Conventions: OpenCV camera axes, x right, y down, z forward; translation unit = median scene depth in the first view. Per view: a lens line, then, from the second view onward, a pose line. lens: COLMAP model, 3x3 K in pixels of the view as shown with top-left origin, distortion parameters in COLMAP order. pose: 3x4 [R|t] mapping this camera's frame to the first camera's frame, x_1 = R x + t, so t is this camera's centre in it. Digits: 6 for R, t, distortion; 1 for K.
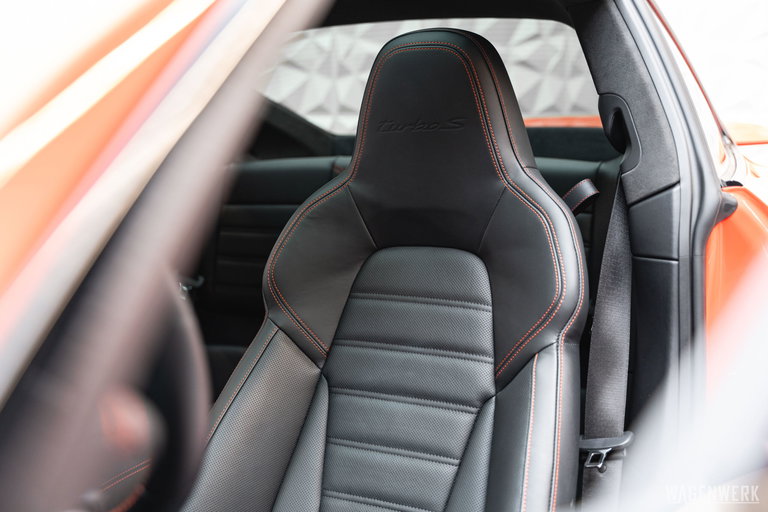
lens RADIAL K [[933.5, 0, 385.2], [0, 933.5, 254.5], [0, 0, 1]] dist [0.025841, 0.000000]
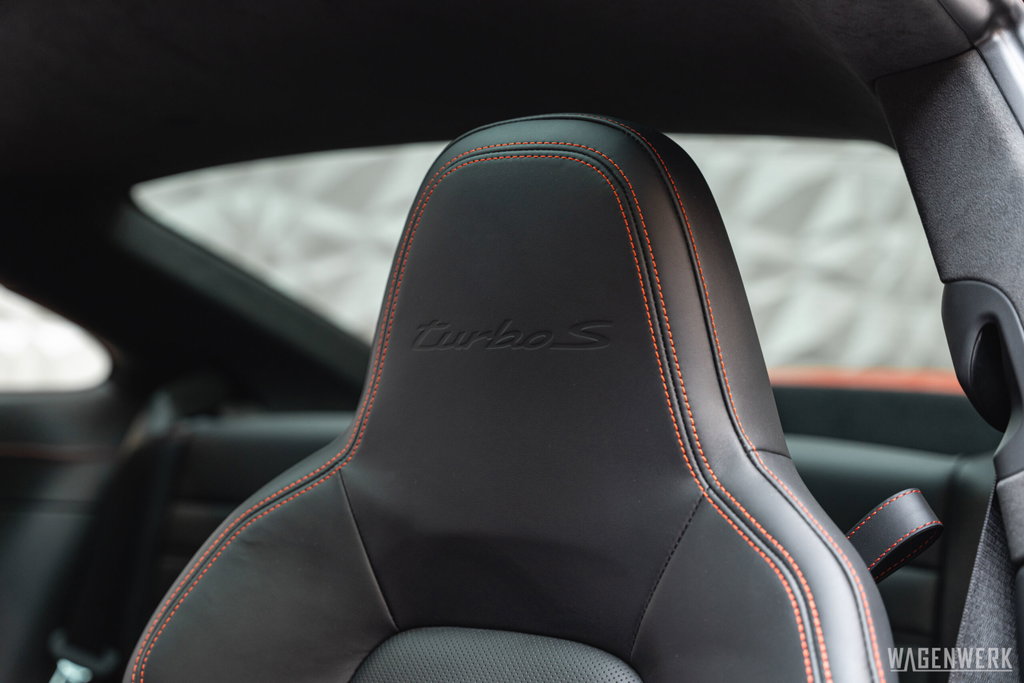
lens RADIAL K [[1546.4, 0, 510.5], [0, 1546.4, 344.1], [0, 0, 1]] dist [0.004022, 0.000000]
pose [[0.995684, 0.053565, -0.075784, 0.093331], [-0.065659, 0.983707, -0.167361, -0.019995], [0.065585, 0.171615, 0.982979, 0.332295]]
